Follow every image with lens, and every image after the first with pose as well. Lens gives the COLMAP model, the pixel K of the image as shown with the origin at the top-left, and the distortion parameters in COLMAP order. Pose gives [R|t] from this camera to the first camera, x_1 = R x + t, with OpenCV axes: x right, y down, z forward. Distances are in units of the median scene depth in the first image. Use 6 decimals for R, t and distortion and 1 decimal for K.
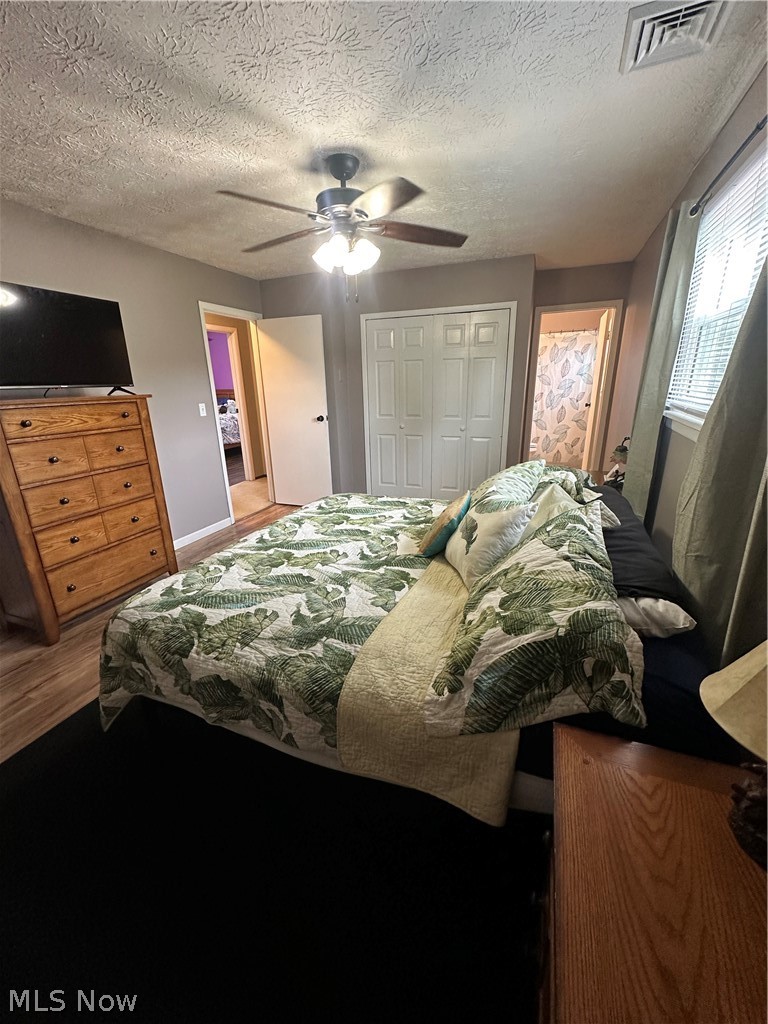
lens RADIAL K [[406.7, 0, 383.7], [0, 406.7, 509.8], [0, 0, 1]] dist [0.000545, 0.000948]
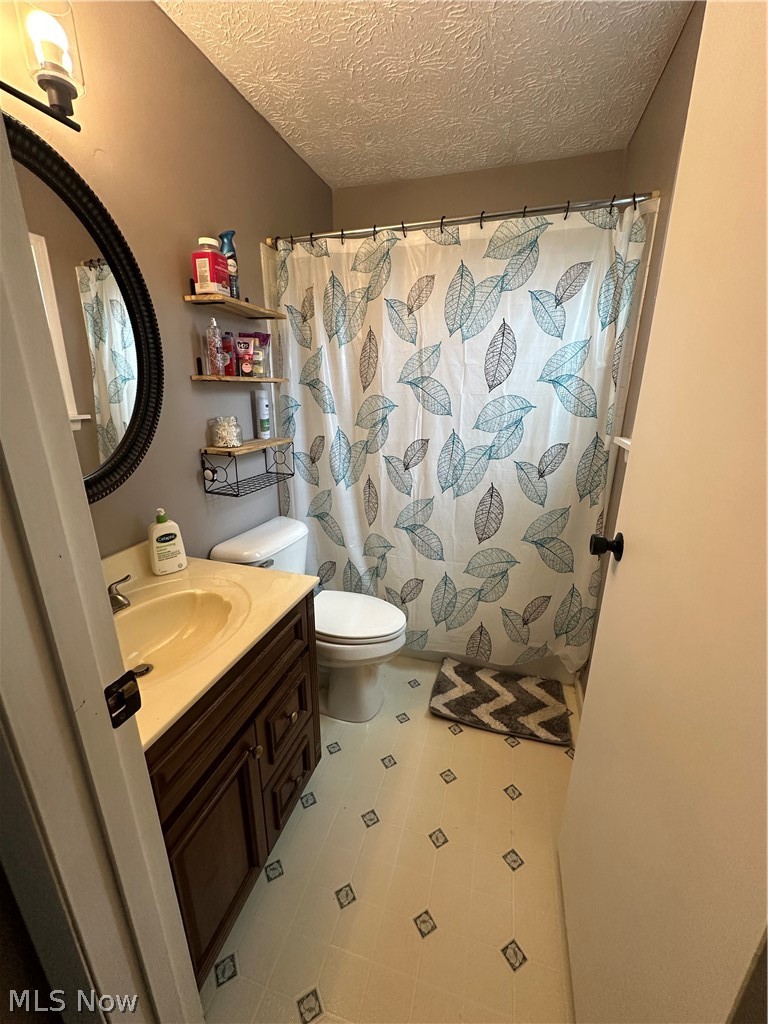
lens RADIAL K [[406.7, 0, 383.4], [0, 406.7, 512.3], [0, 0, 1]] dist [0.000545, 0.000948]
pose [[0.996205, -0.004270, 0.086937, 0.342393], [0.004998, 0.999954, -0.008161, -0.239352], [-0.086898, 0.008564, 0.996180, 0.730089]]
